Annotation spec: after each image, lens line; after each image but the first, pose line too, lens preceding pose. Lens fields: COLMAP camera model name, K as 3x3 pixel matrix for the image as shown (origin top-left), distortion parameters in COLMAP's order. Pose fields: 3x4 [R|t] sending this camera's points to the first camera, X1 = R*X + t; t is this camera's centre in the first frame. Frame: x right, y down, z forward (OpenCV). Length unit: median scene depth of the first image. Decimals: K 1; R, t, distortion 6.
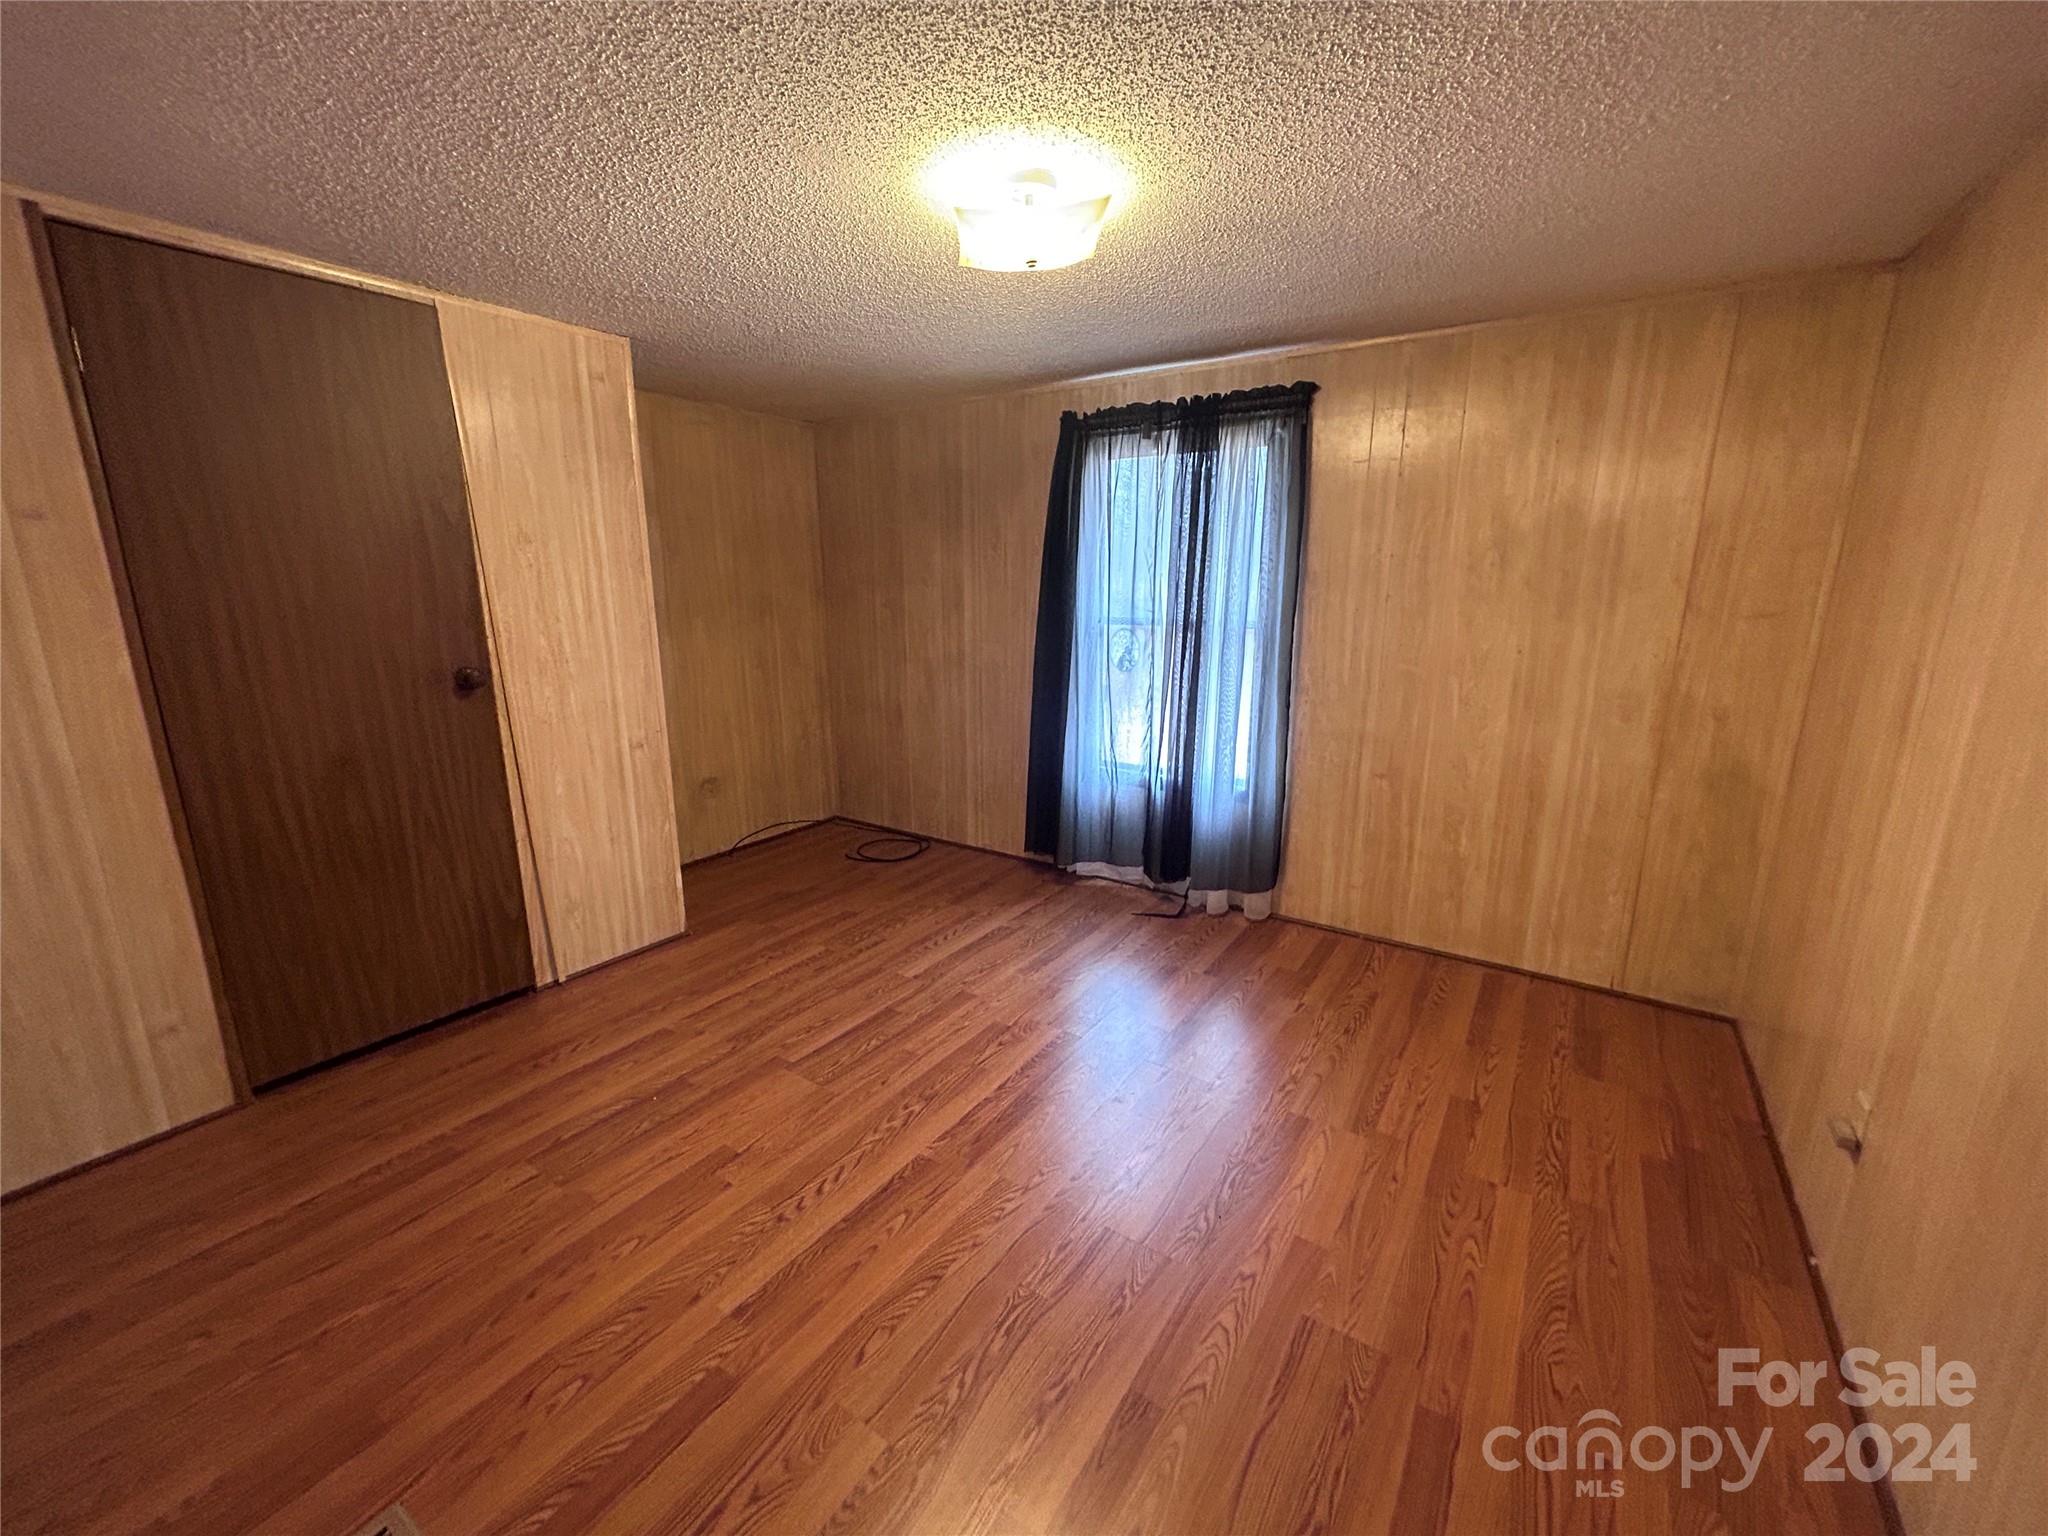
lens RADIAL K [[824.1, 0, 1017.1], [0, 824.1, 763.4], [0, 0, 1]] dist [-0.001659, -0.000084]
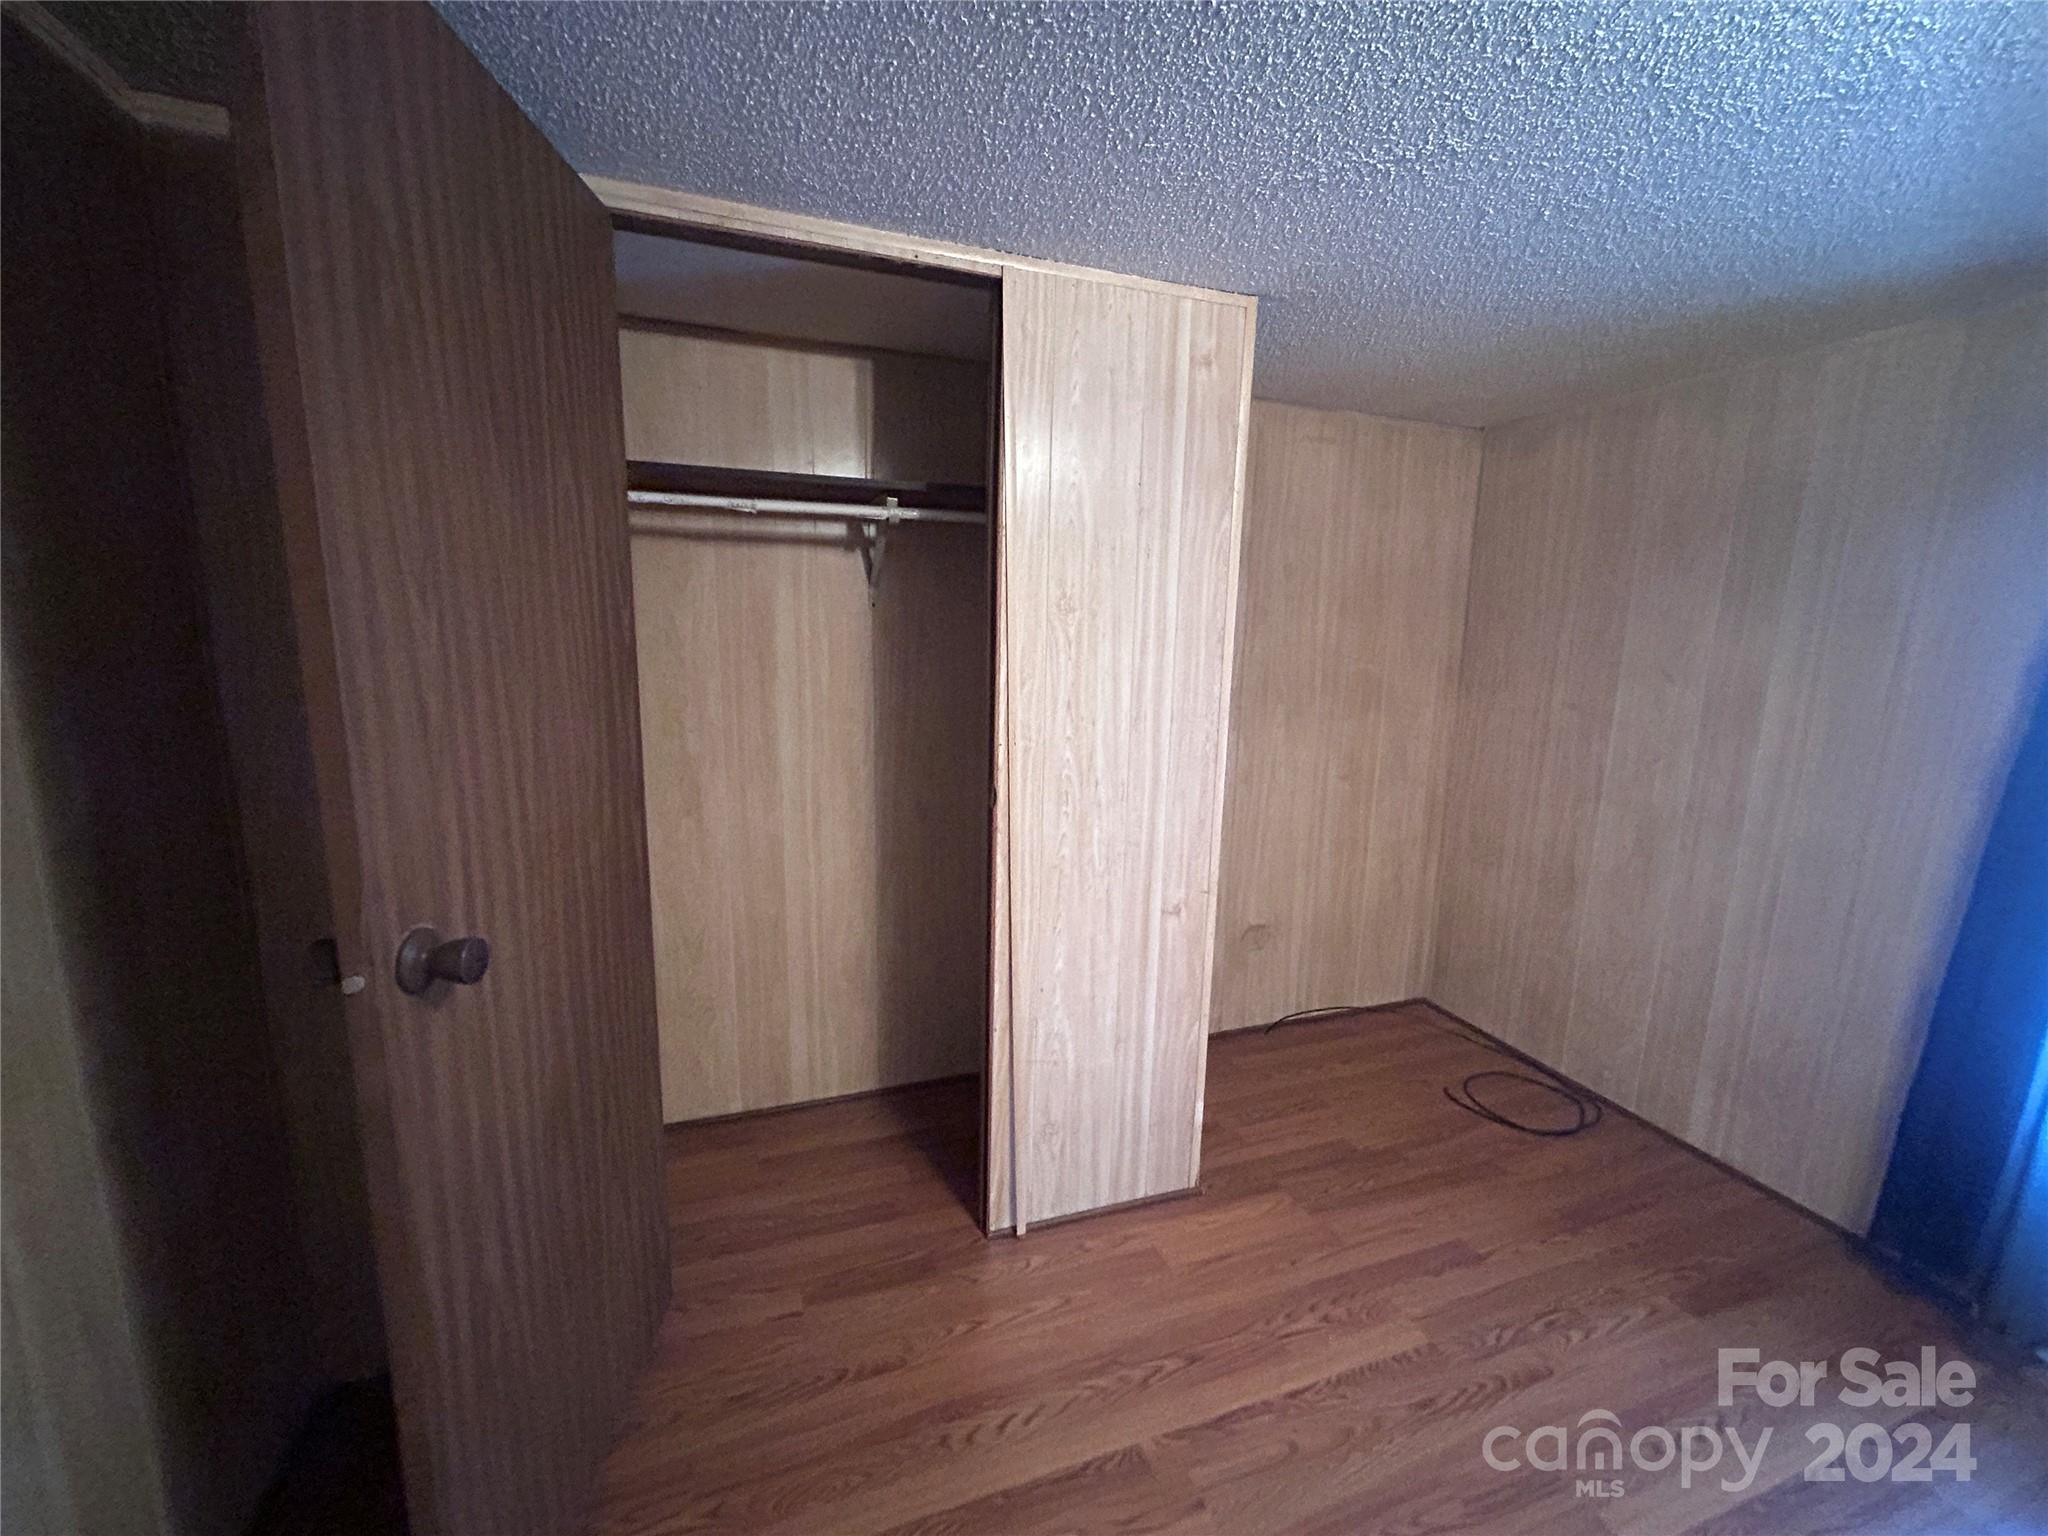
lens RADIAL K [[824.1, 0, 1022.3], [0, 824.1, 759.9], [0, 0, 1]] dist [-0.001659, -0.000084]
pose [[0.808215, 0.120827, -0.576359, -0.187392], [-0.155374, 0.987797, -0.010798, -0.113877], [0.568021, 0.098279, 0.817125, 0.370244]]
